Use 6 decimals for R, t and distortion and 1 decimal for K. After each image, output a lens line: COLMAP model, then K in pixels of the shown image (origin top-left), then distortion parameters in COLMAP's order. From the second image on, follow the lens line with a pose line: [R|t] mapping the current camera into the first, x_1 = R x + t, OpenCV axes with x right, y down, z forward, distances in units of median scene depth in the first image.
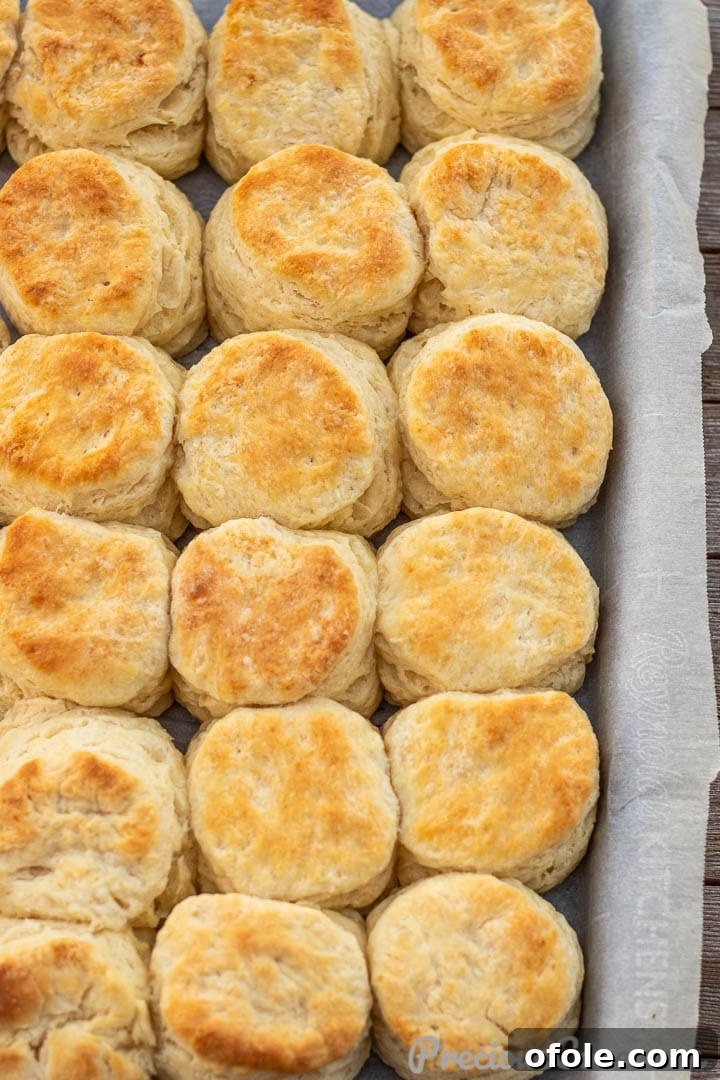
lens RADIAL K [[2687.7, 0, 360.0], [0, 2687.7, 540.0], [0, 0, 1]] dist [0.005175, 0.075789]
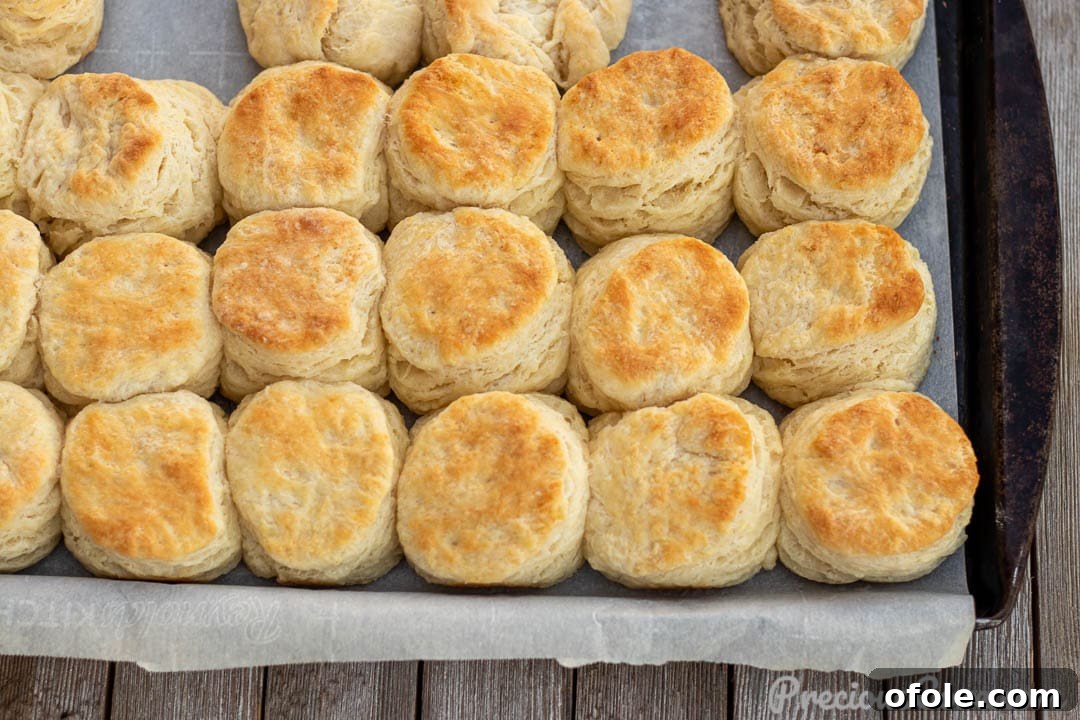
lens RADIAL K [[2687.7, 0, 540.0], [0, 2687.7, 360.0], [0, 0, 1]] dist [0.005175, 0.075789]
pose [[0.037198, 0.930283, -0.364951, 0.419857], [-0.950044, 0.146173, 0.275770, -0.386468], [0.309890, 0.336462, 0.889248, 0.029055]]
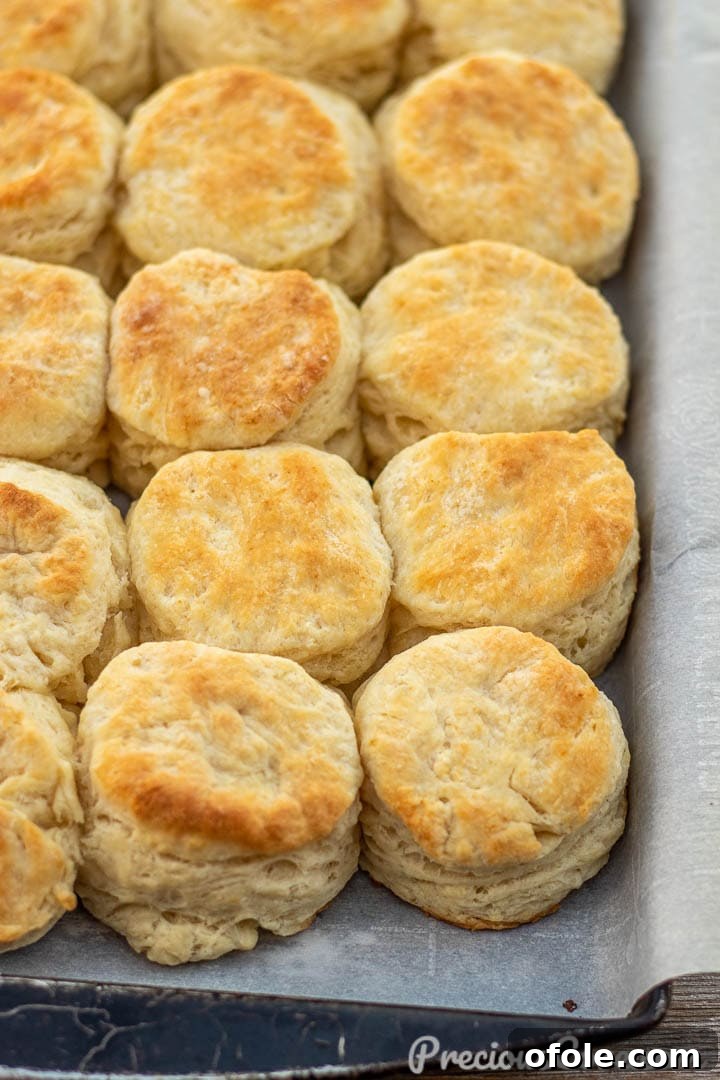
lens RADIAL K [[2687.7, 0, 360.0], [0, 2687.7, 540.0], [0, 0, 1]] dist [0.005175, 0.075789]
pose [[0.999587, -0.000432, 0.028727, -0.018009], [0.007310, 0.970800, -0.239778, 0.282986], [-0.027784, 0.239889, 0.970403, 0.220573]]
